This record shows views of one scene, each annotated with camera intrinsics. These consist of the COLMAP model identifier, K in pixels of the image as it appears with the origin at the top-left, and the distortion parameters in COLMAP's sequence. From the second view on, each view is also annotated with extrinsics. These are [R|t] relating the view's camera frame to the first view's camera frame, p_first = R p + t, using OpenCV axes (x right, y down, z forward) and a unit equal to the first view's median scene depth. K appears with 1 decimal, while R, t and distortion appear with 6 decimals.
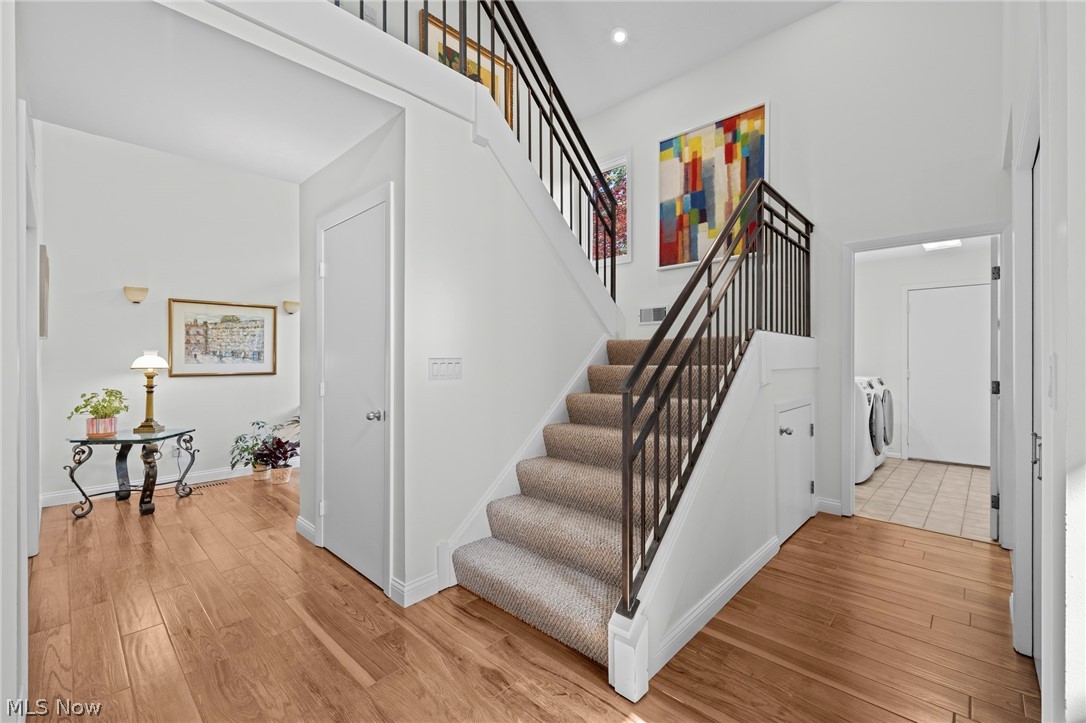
lens RADIAL K [[454.5, 0, 543.0], [0, 454.5, 361.5], [0, 0, 1]] dist [-0.014611, -0.000085]
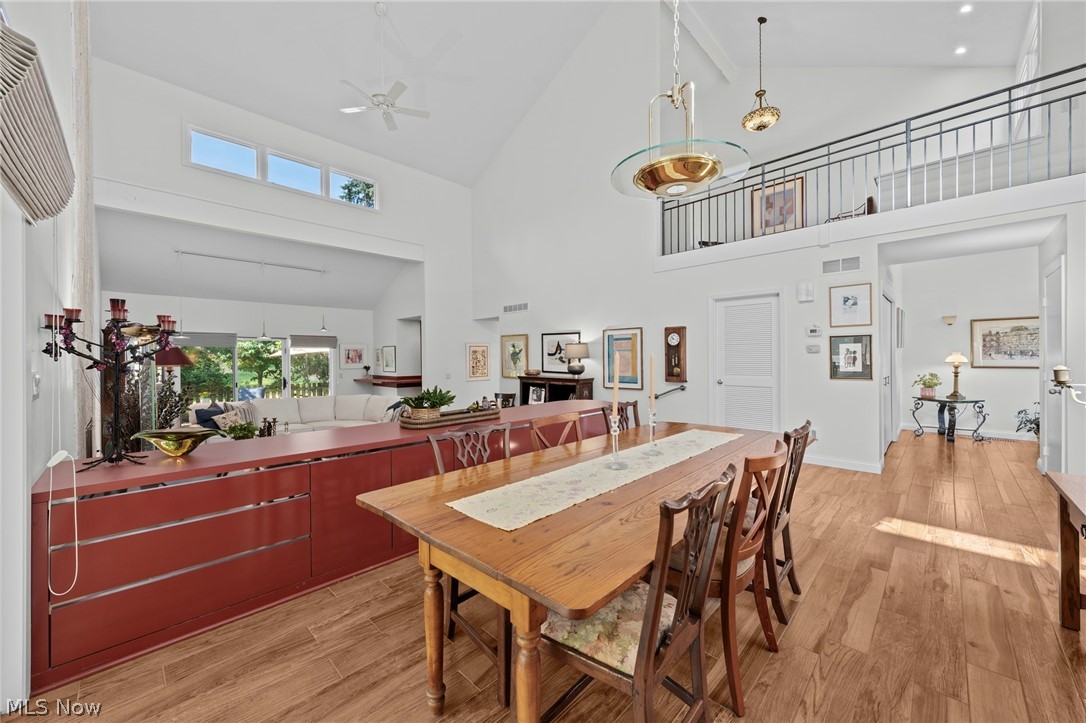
lens RADIAL K [[429.6, 0, 547.2], [0, 429.6, 358.3], [0, 0, 1]] dist [-0.001230, -0.000006]
pose [[0.001155, 0.001037, -0.999999, 0.788200], [0.006168, 0.999980, 0.001044, -0.012177], [0.999980, -0.006170, 0.001148, -0.588791]]
